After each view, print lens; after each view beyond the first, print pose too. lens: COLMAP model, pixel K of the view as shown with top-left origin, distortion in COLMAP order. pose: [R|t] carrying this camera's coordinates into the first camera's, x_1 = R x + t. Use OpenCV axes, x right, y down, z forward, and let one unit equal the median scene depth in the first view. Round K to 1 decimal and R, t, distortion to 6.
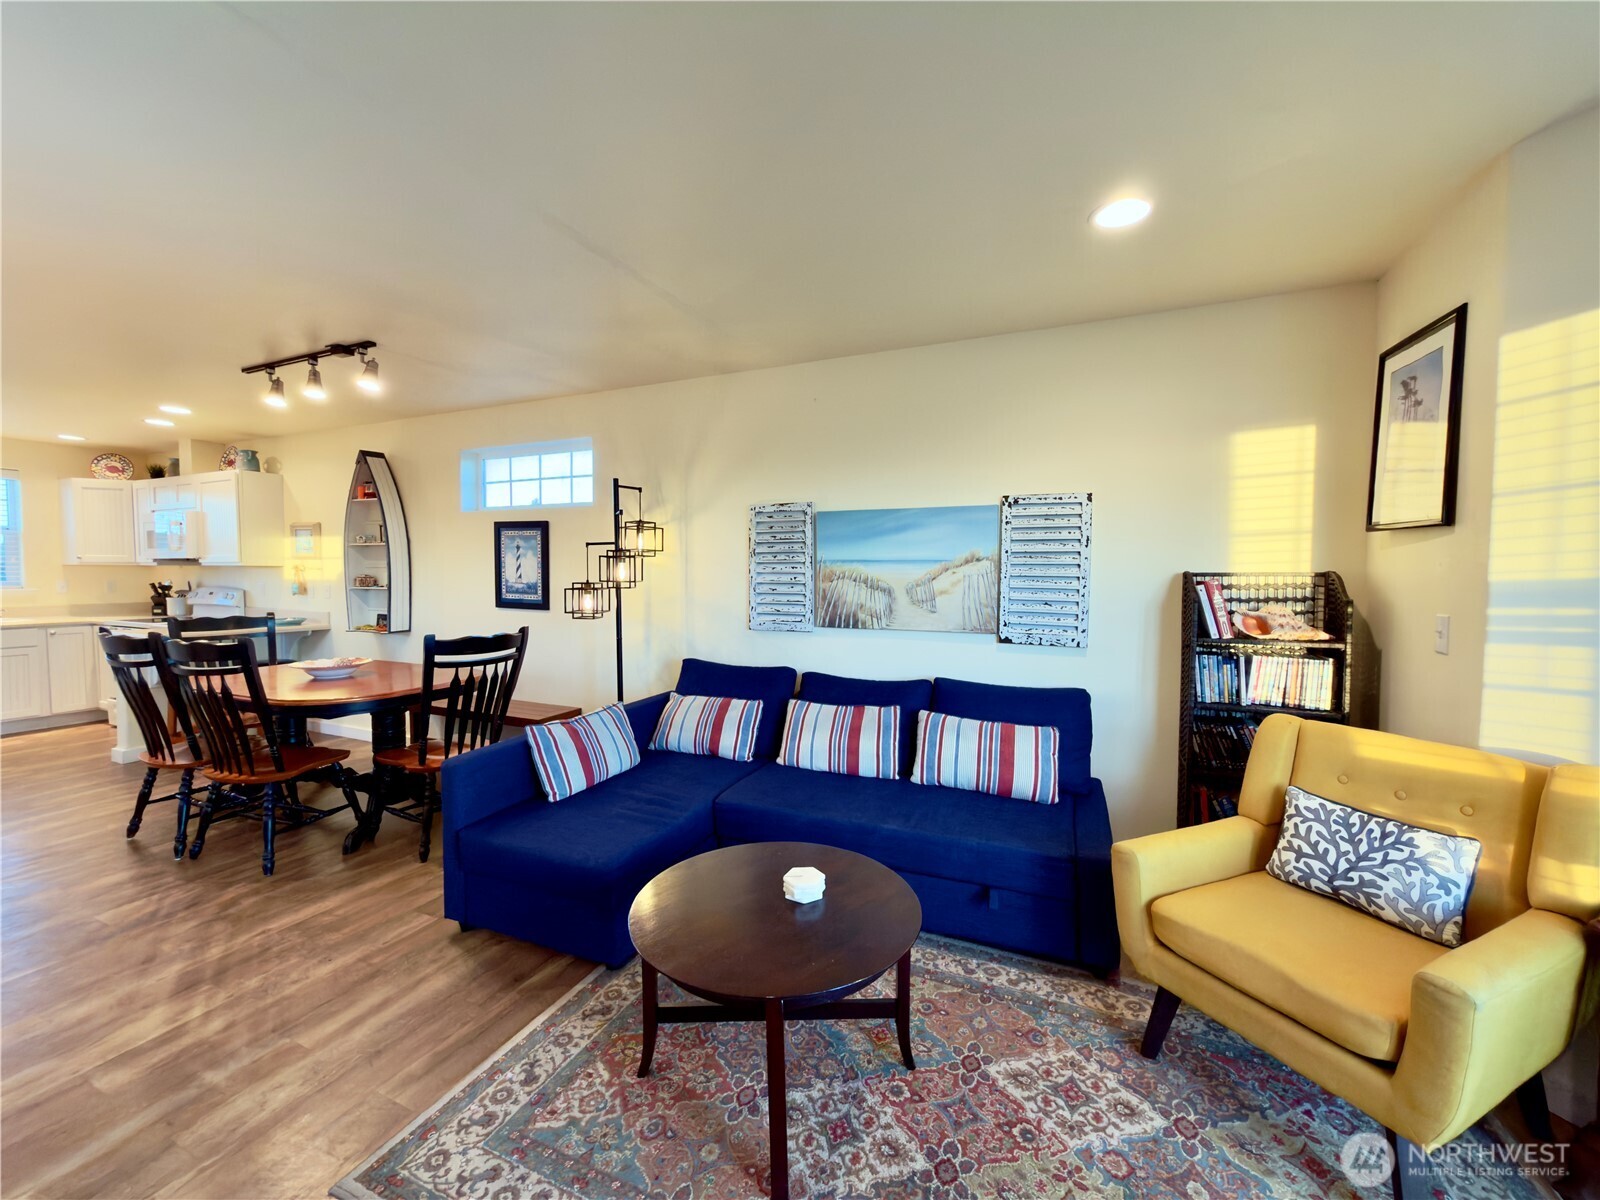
lens RADIAL K [[638.5, 0, 800.7], [0, 638.5, 599.5], [0, 0, 1]] dist [-0.000267, 0.000255]
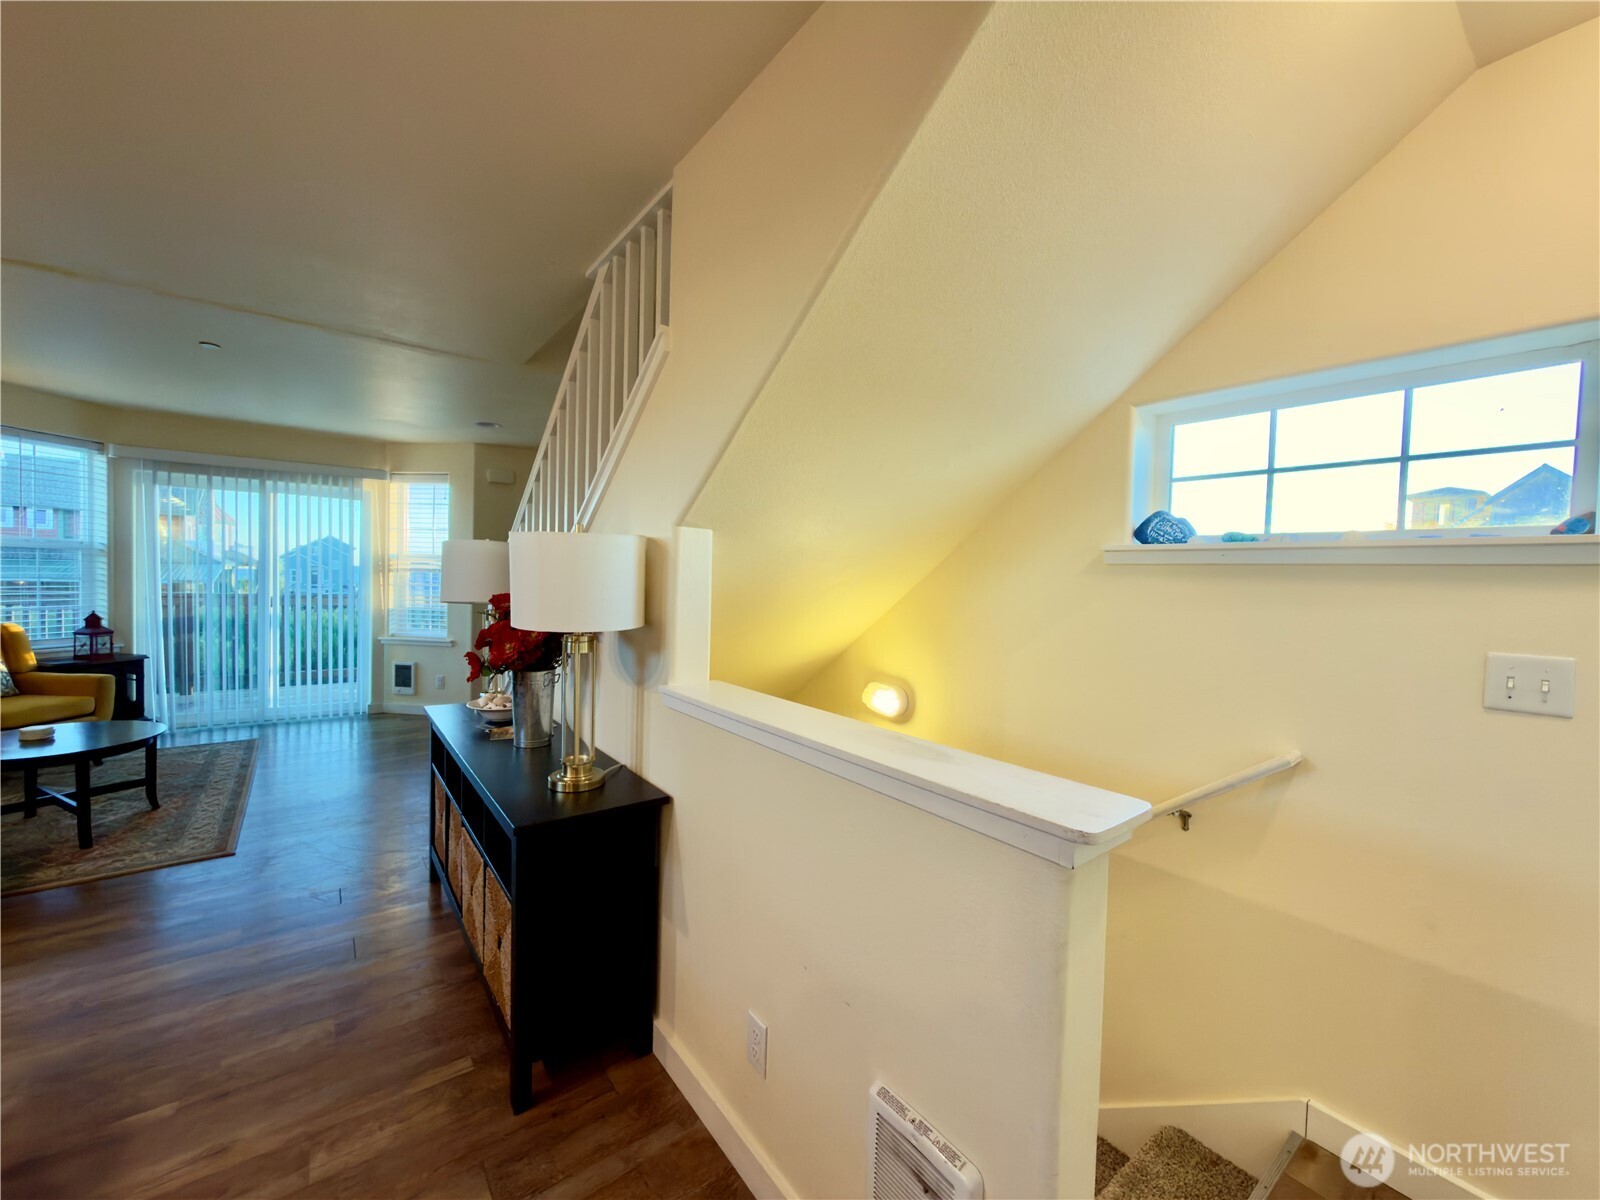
lens RADIAL K [[638.5, 0, 800.9], [0, 638.5, 601.1], [0, 0, 1]] dist [-0.000267, 0.000255]
pose [[-0.878408, -0.045117, 0.475778, -1.407071], [-0.009921, 0.997041, 0.076230, -0.036010], [-0.477809, 0.062241, -0.876256, 0.799431]]
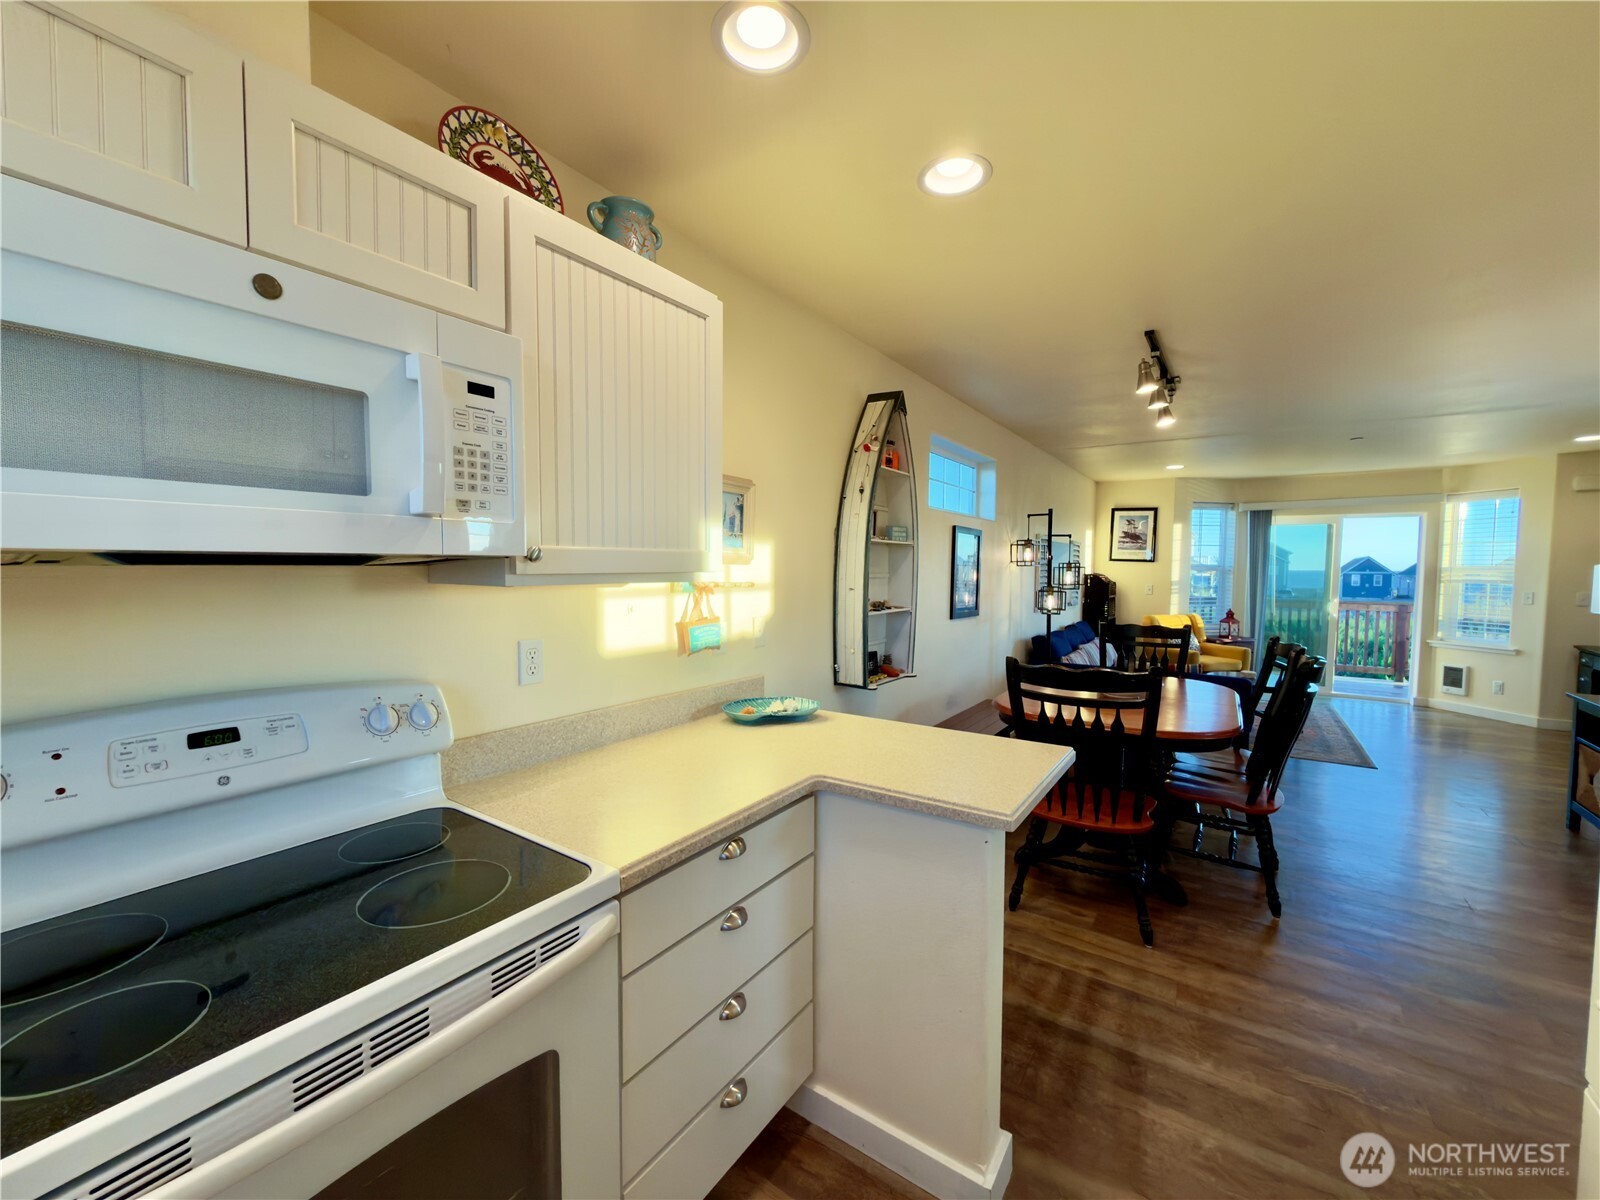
lens RADIAL K [[638.5, 0, 803.2], [0, 638.5, 597.9], [0, 0, 1]] dist [-0.000267, 0.000255]
pose [[0.176920, -0.052983, 0.982798, -1.869174], [0.036663, 0.998212, 0.047214, -0.091619], [-0.983542, 0.027679, 0.178546, 1.387711]]
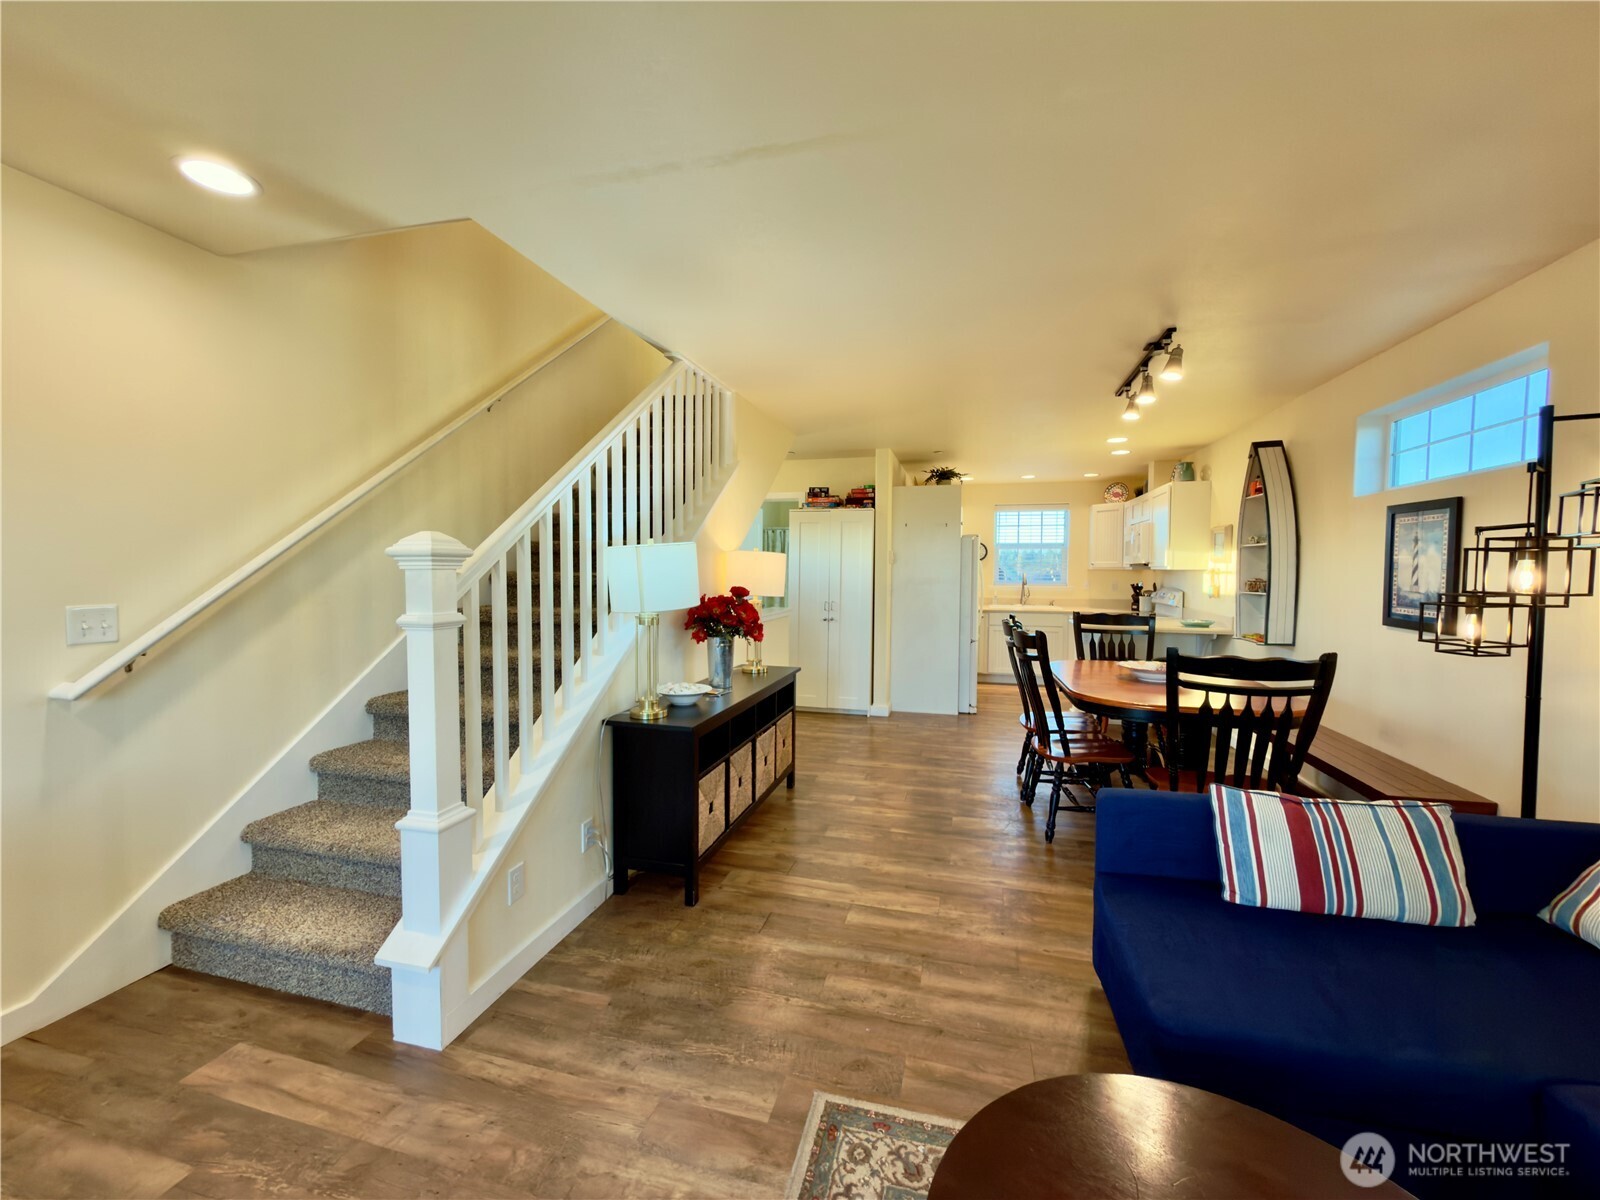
lens RADIAL K [[638.5, 0, 802.0], [0, 638.5, 598.1], [0, 0, 1]] dist [-0.000267, 0.000255]
pose [[0.161237, 0.038896, -0.986149, 0.167266], [-0.047280, 0.998380, 0.031648, -0.013080], [0.985783, 0.041523, 0.162814, 0.311683]]
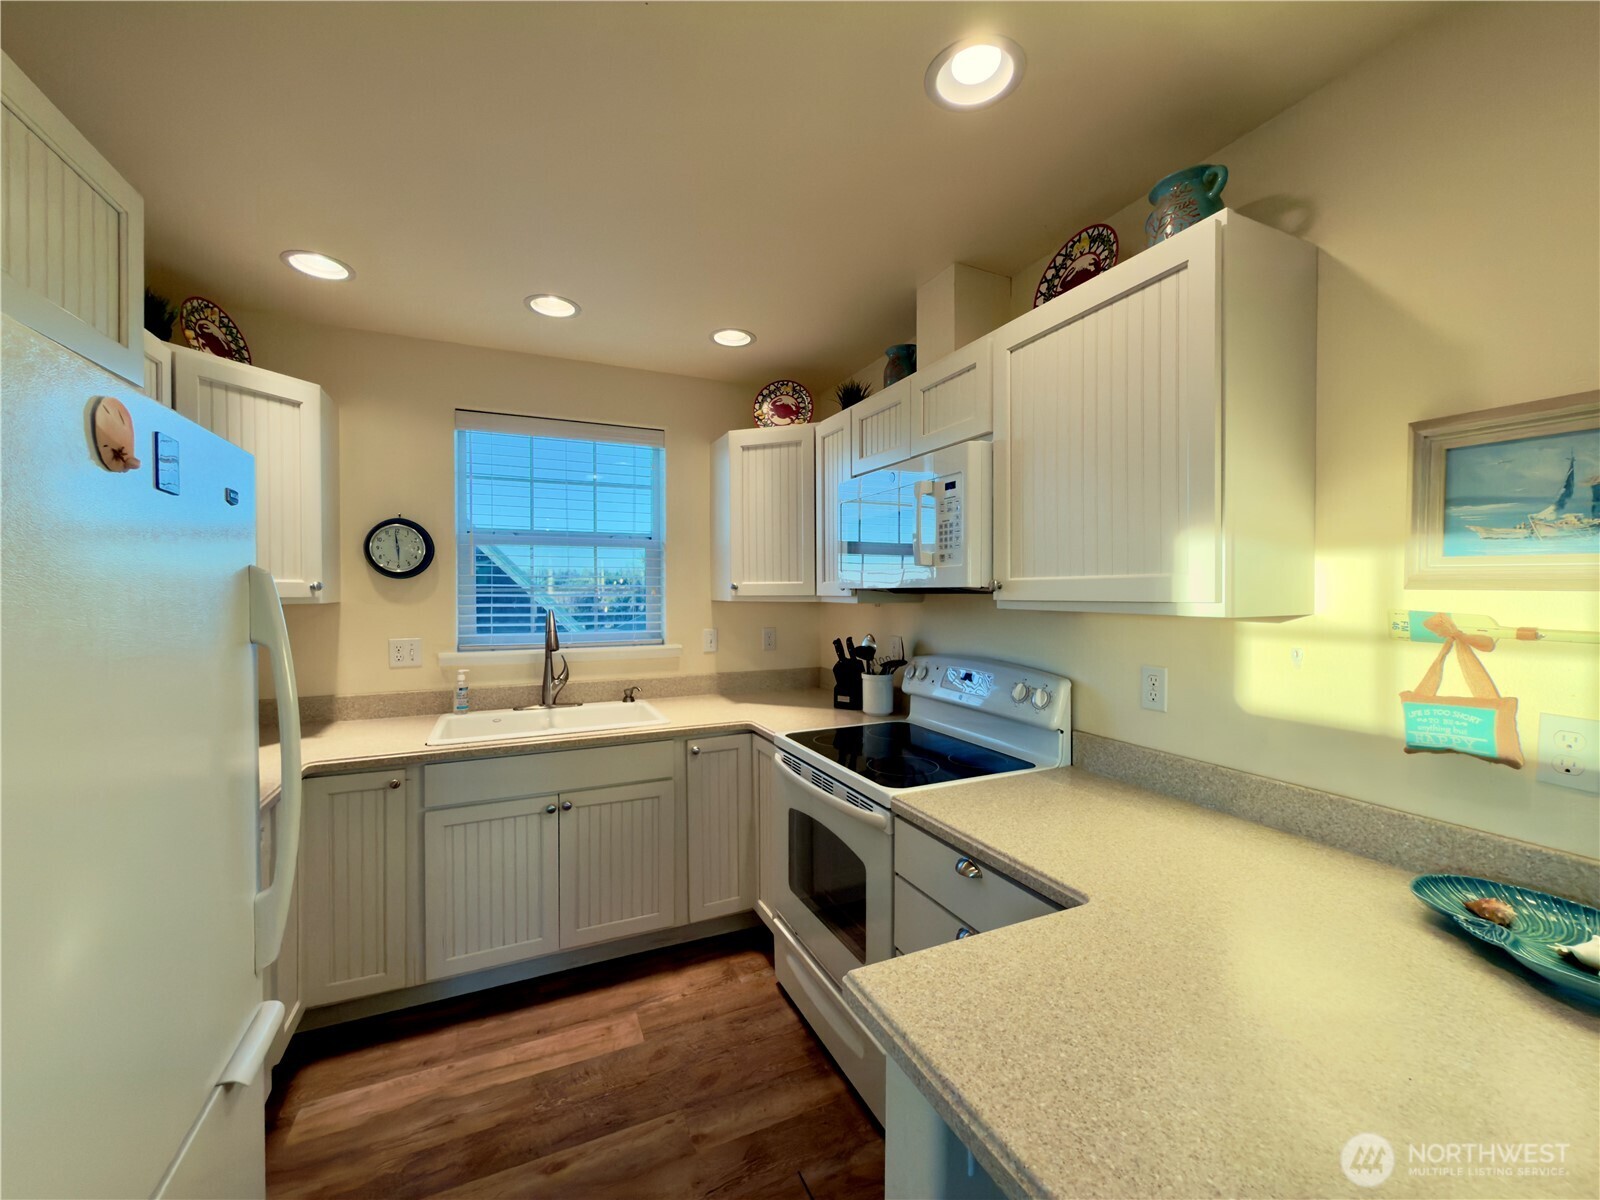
lens RADIAL K [[638.5, 0, 803.5], [0, 638.5, 599.5], [0, 0, 1]] dist [-0.000267, 0.000255]
pose [[0.760234, 0.004466, -0.649634, -1.304787], [-0.024618, 0.999456, -0.021939, -0.078963], [0.649183, 0.032672, 0.759930, 1.119031]]
